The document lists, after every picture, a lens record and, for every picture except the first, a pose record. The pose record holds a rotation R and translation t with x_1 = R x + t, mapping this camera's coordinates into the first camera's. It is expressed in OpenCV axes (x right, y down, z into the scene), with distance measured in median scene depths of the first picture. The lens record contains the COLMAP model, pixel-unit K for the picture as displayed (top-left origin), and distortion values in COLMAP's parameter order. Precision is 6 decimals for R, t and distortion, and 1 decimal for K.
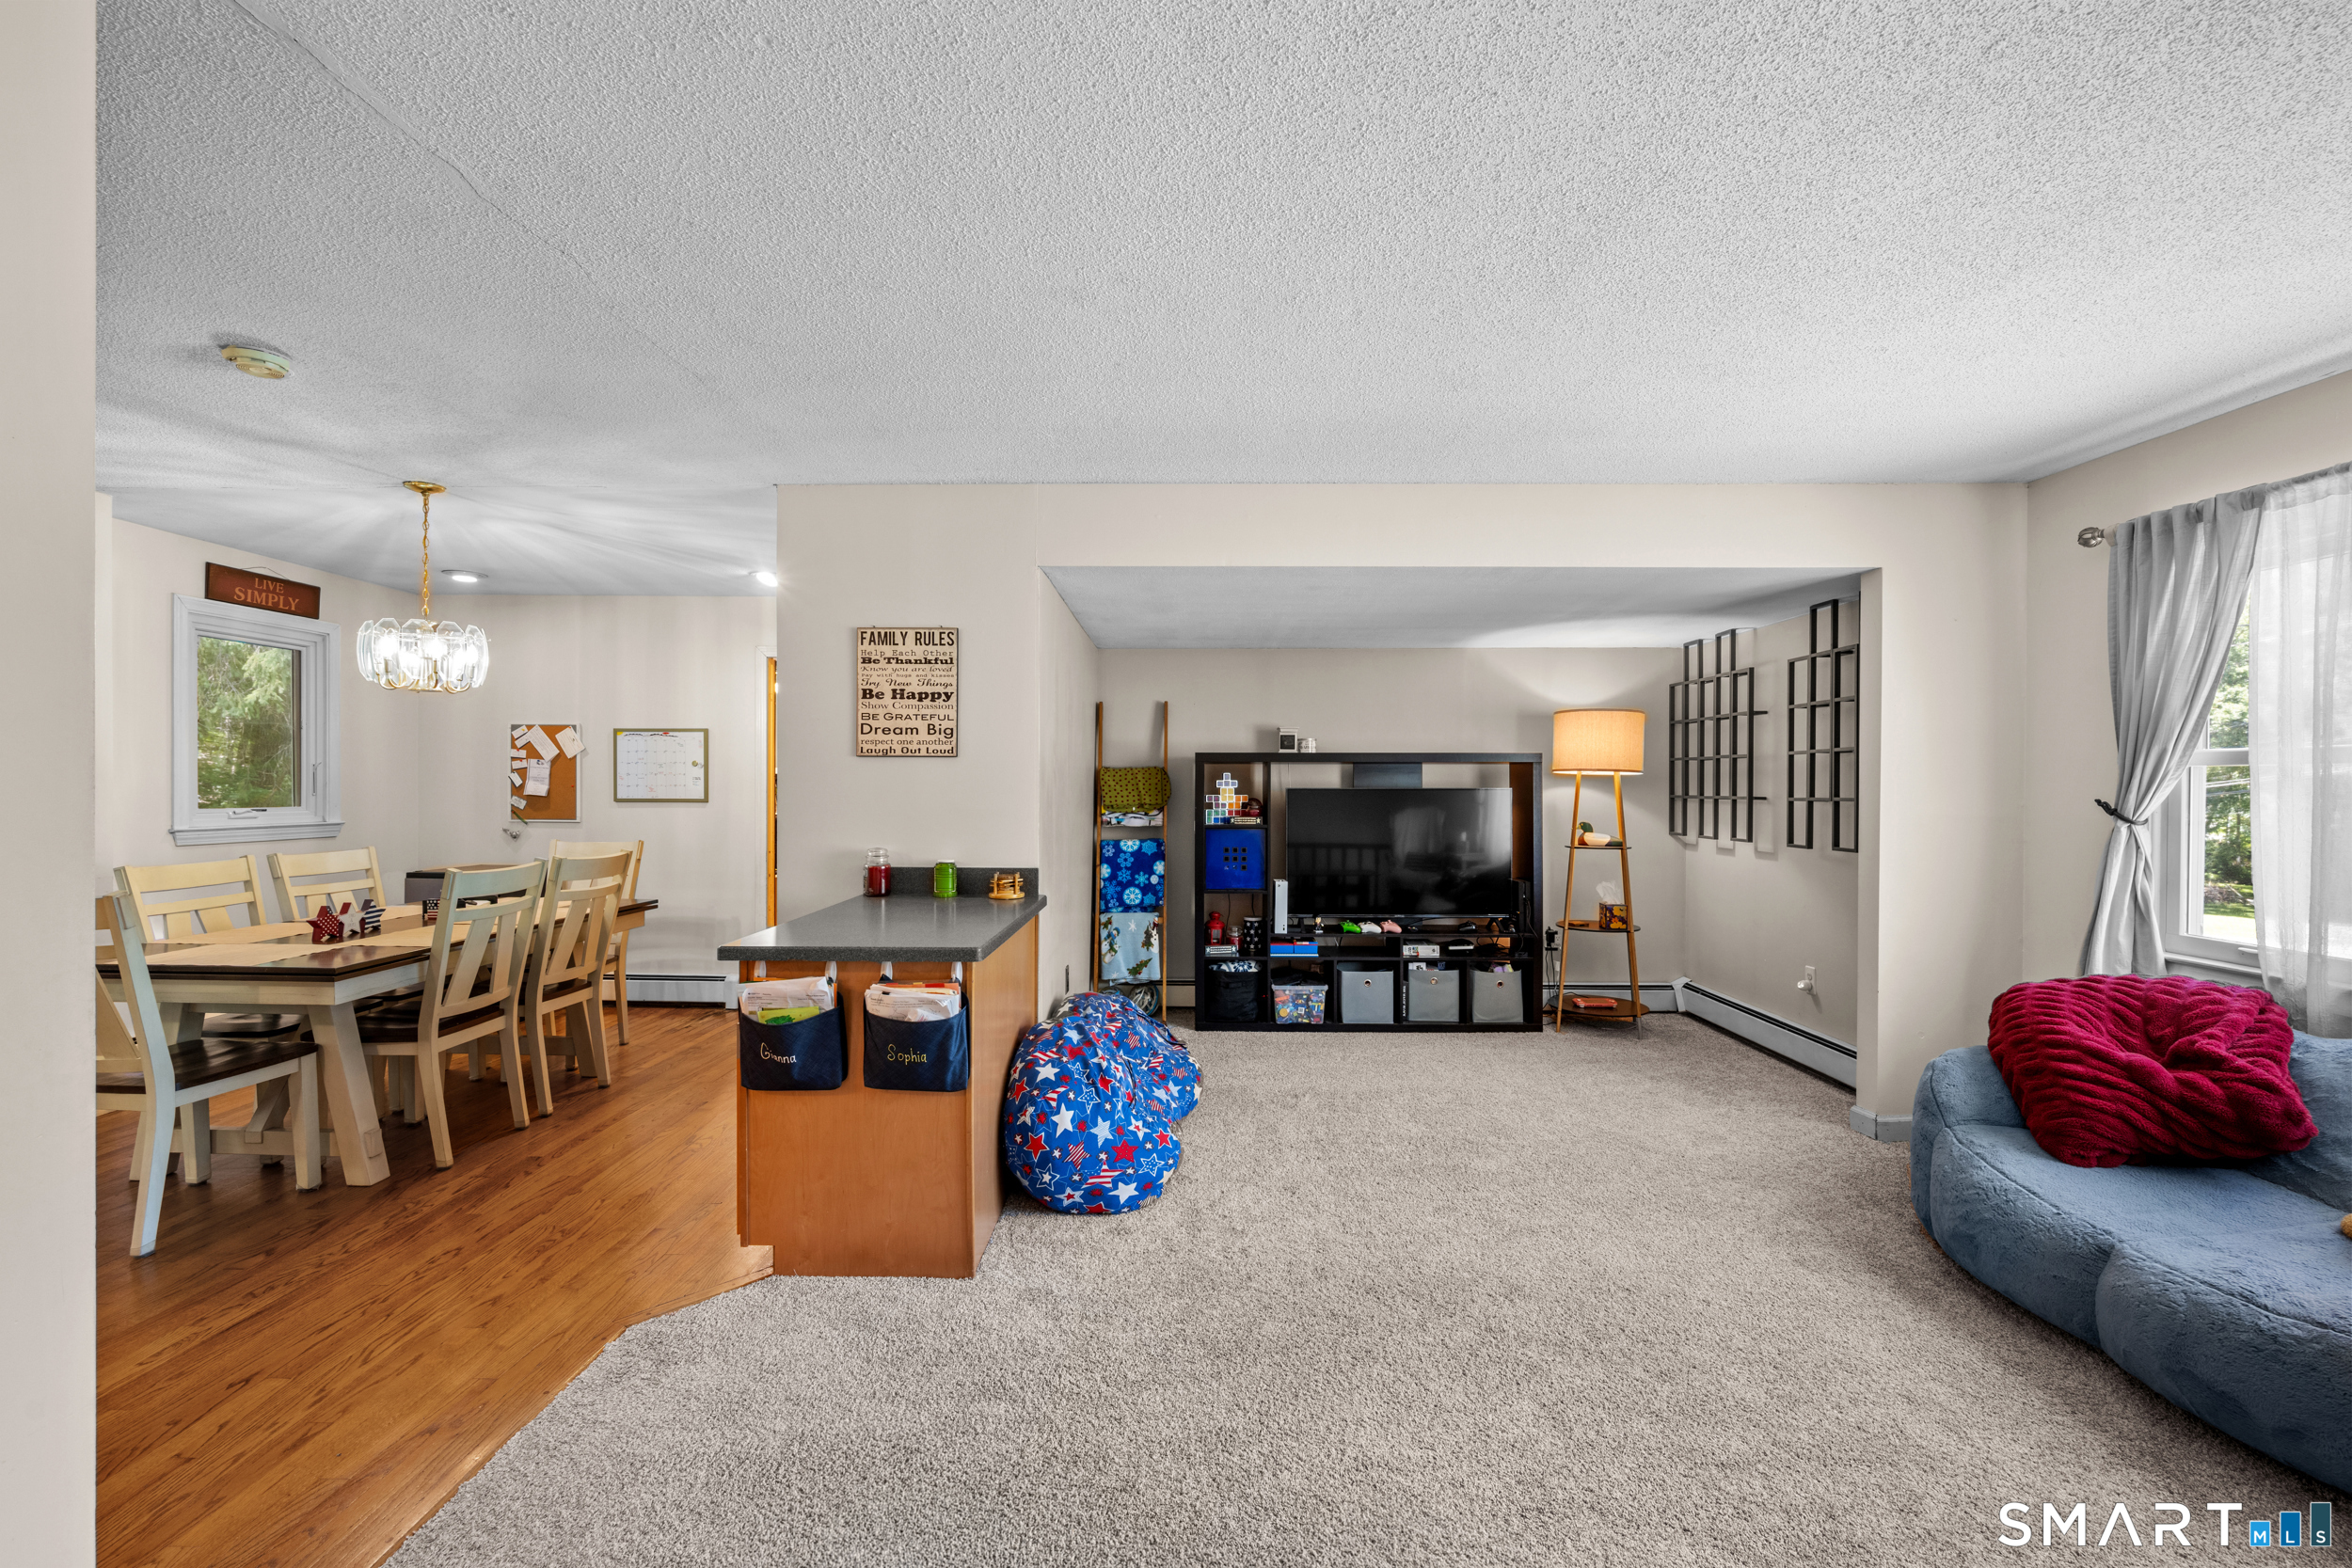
lens RADIAL K [[974.8, 0, 1174.8], [0, 974.8, 788.0], [0, 0, 1]] dist [-0.001196, 0.000017]
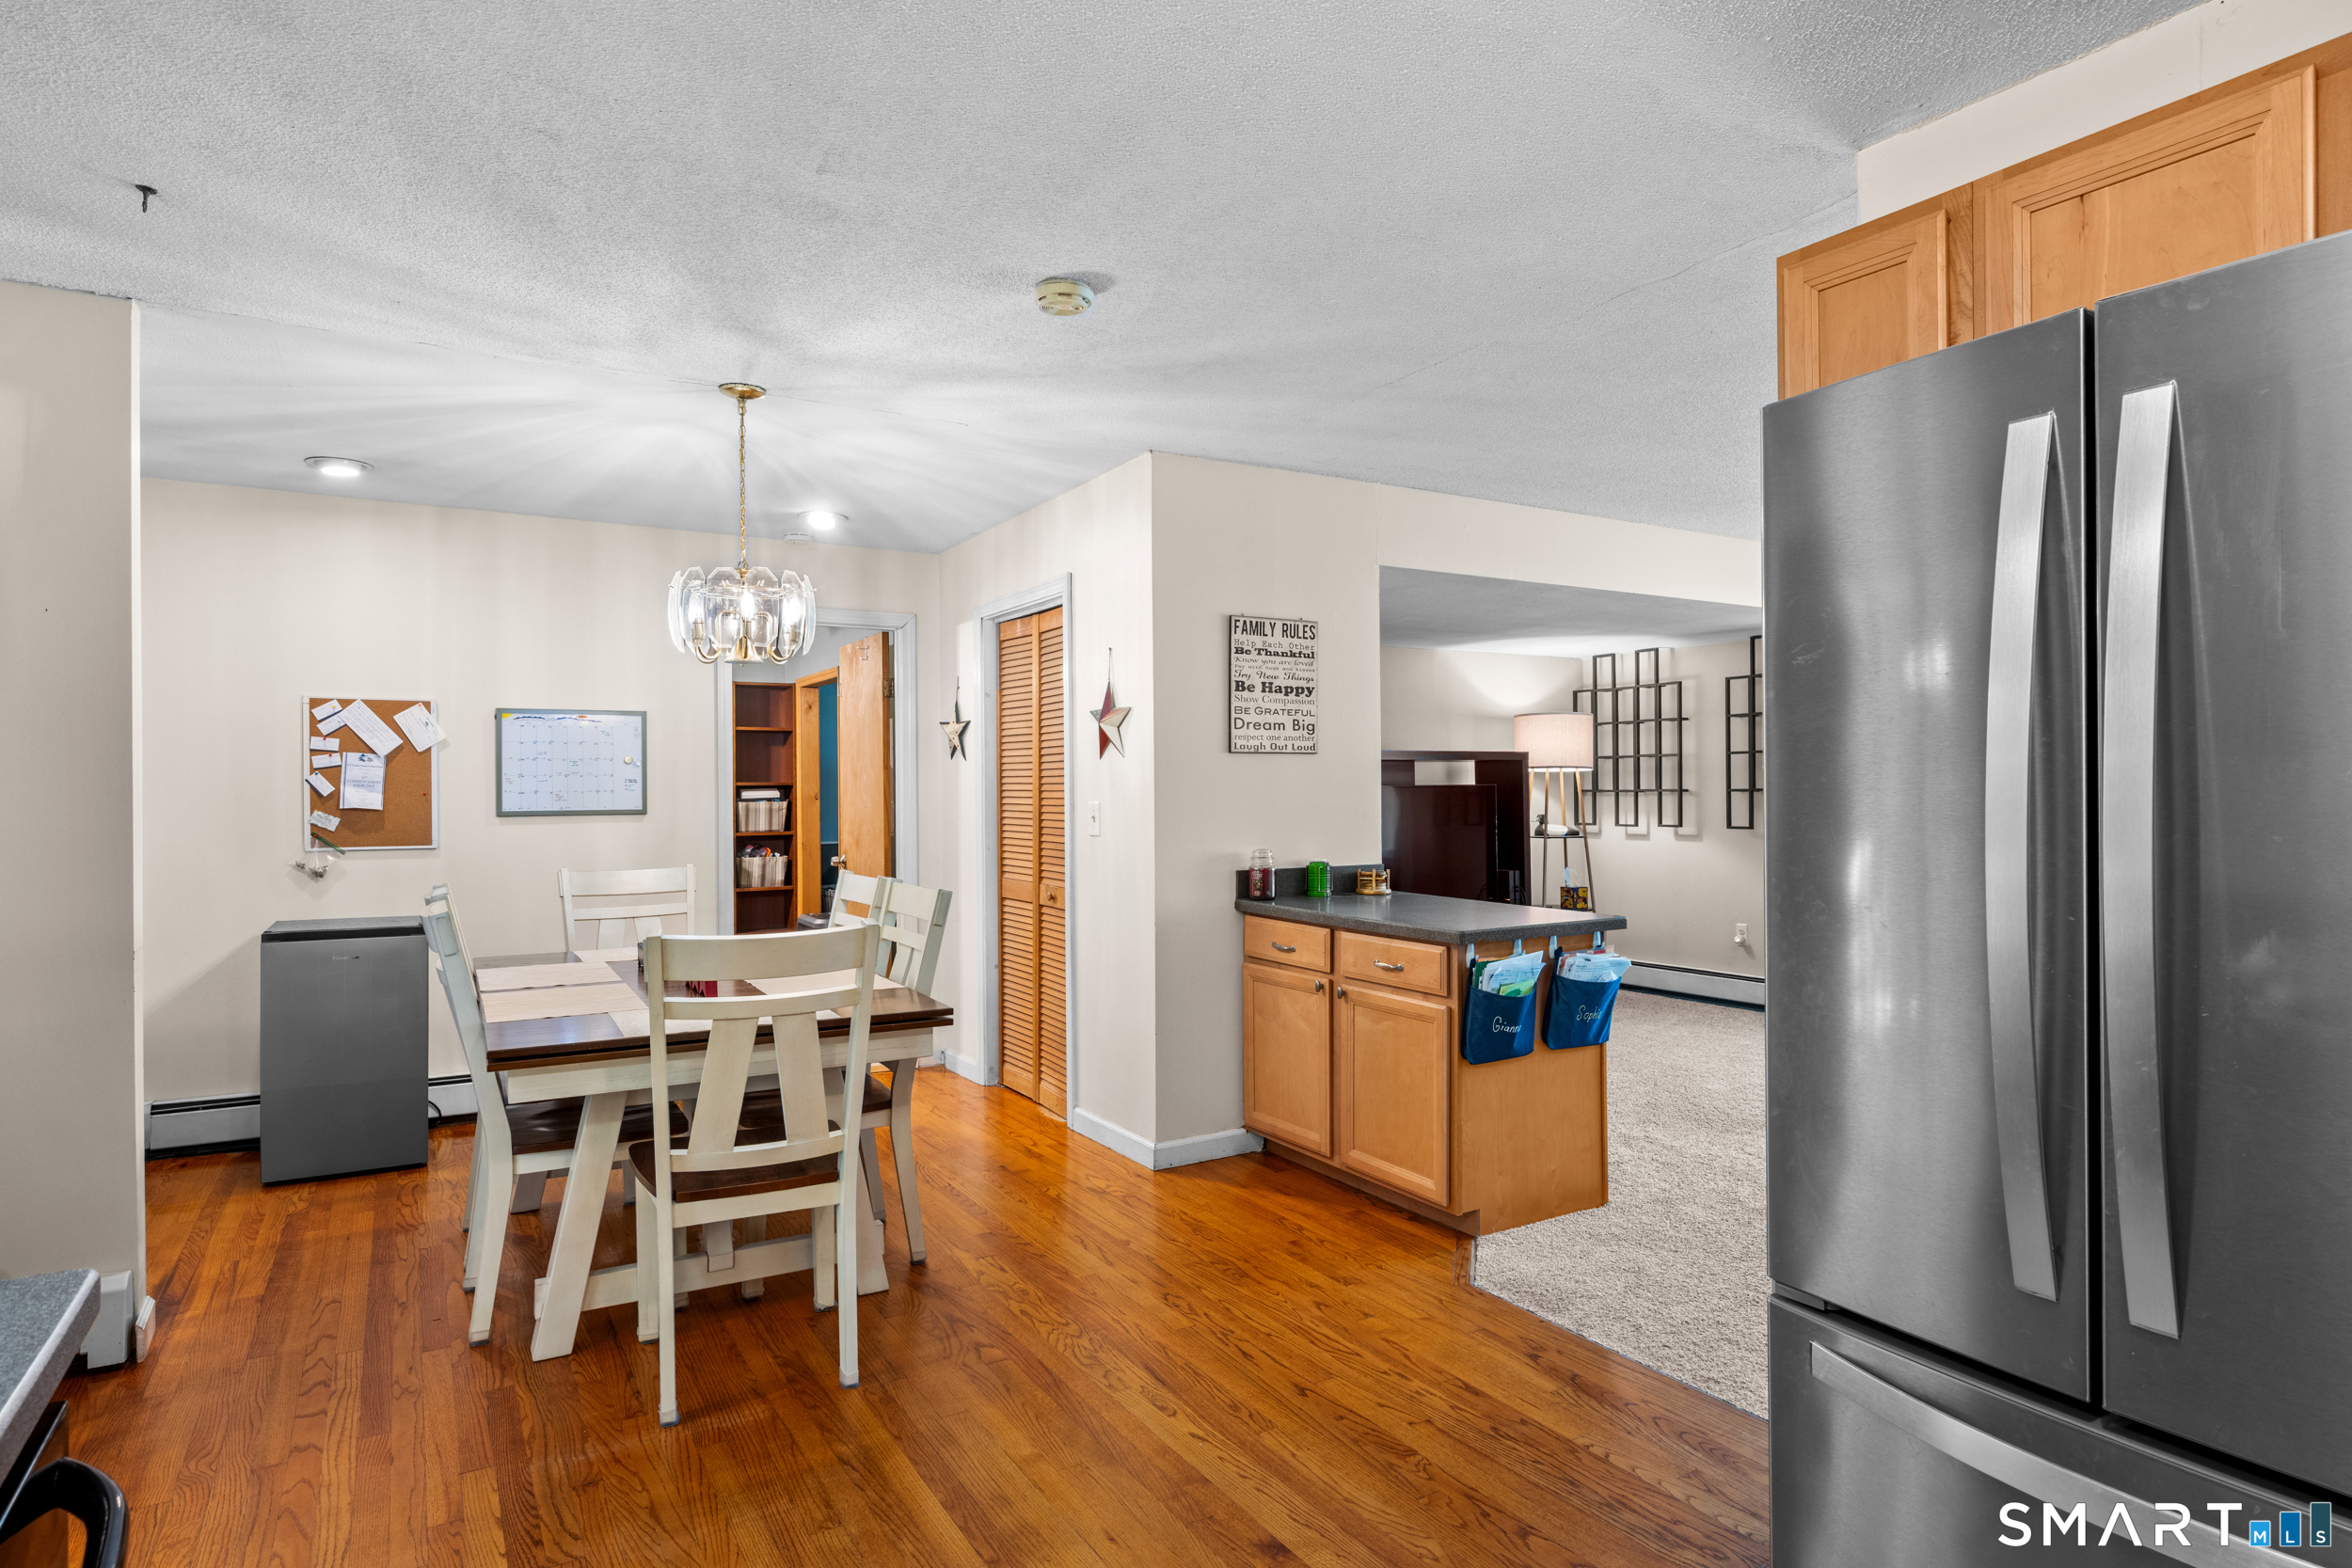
lens RADIAL K [[1298.1, 0, 1176.0], [0, 1298.1, 784.0], [0, 0, 1]] dist [0.002667, 0.000093]
pose [[0.846043, -0.008308, 0.533051, -1.025949], [0.012611, 0.999911, -0.004432, 0.002689], [-0.532966, 0.010472, 0.846072, -0.025981]]
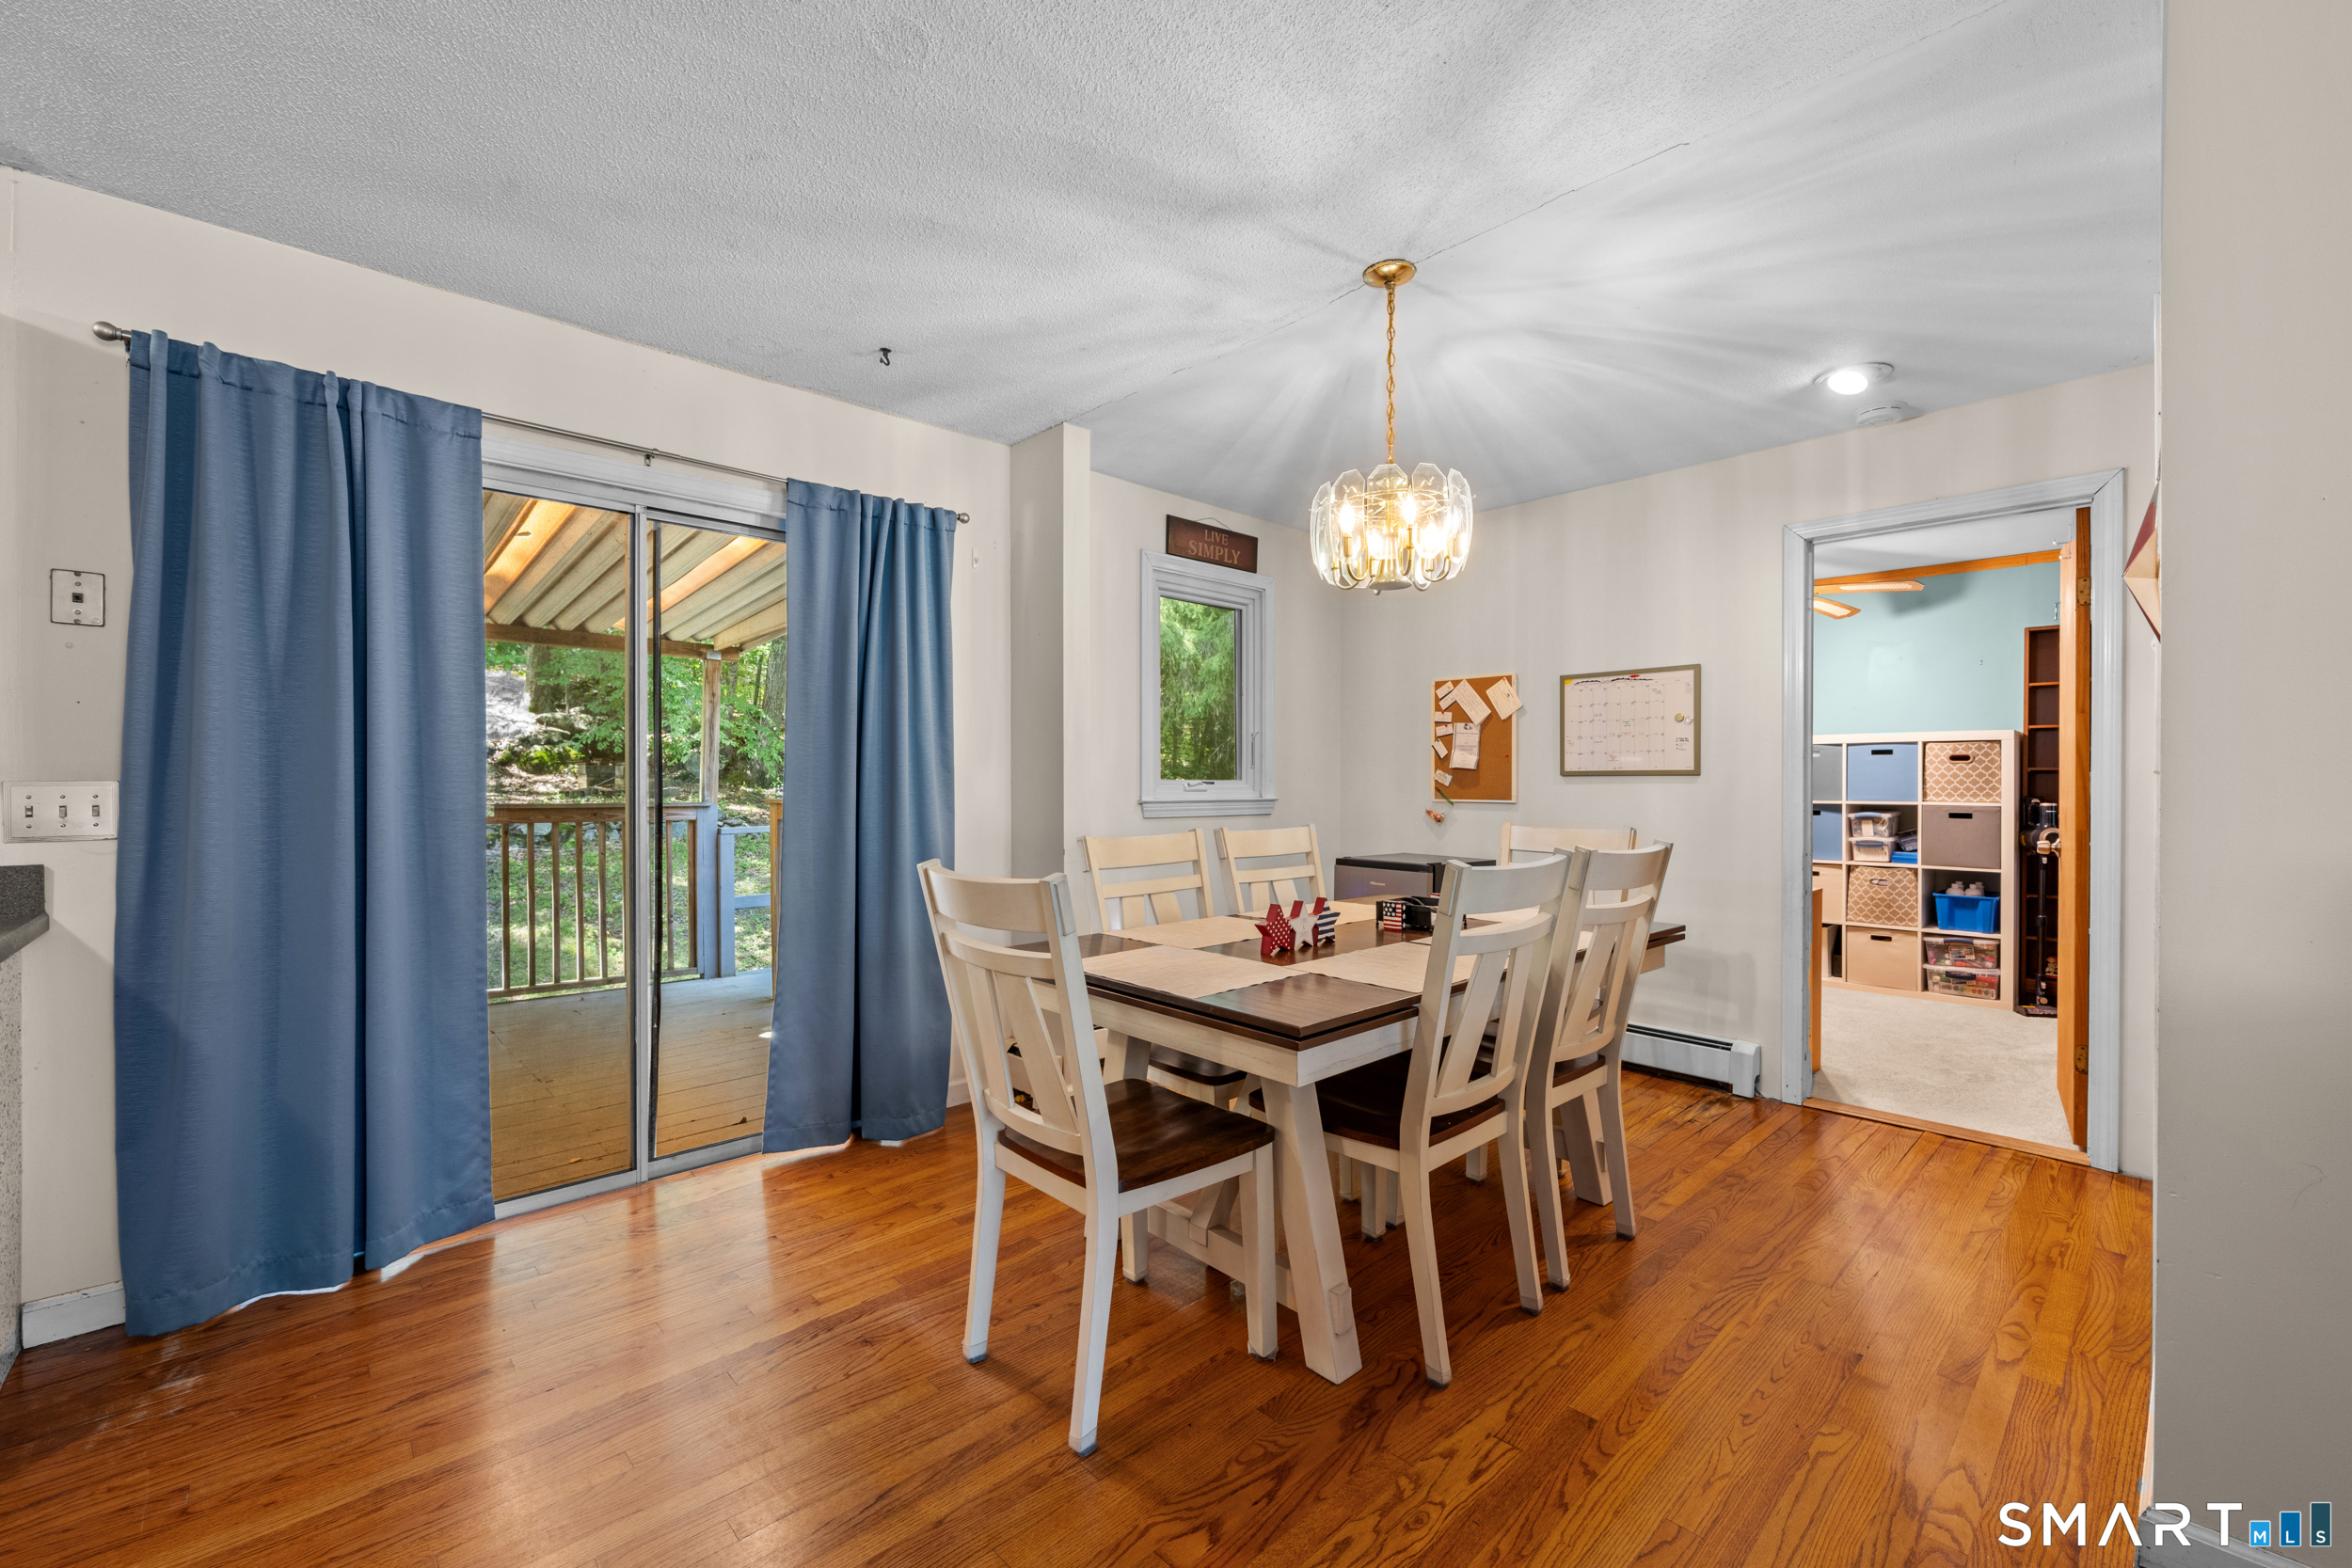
lens RADIAL K [[961.3, 0, 1171.4], [0, 961.3, 789.7], [0, 0, 1]] dist [-0.003019, -0.000146]
pose [[0.699158, 0.001413, -0.714965, -0.409974], [0.000561, 0.999997, 0.002525, 0.035617], [0.714967, -0.002166, 0.699155, 0.442642]]
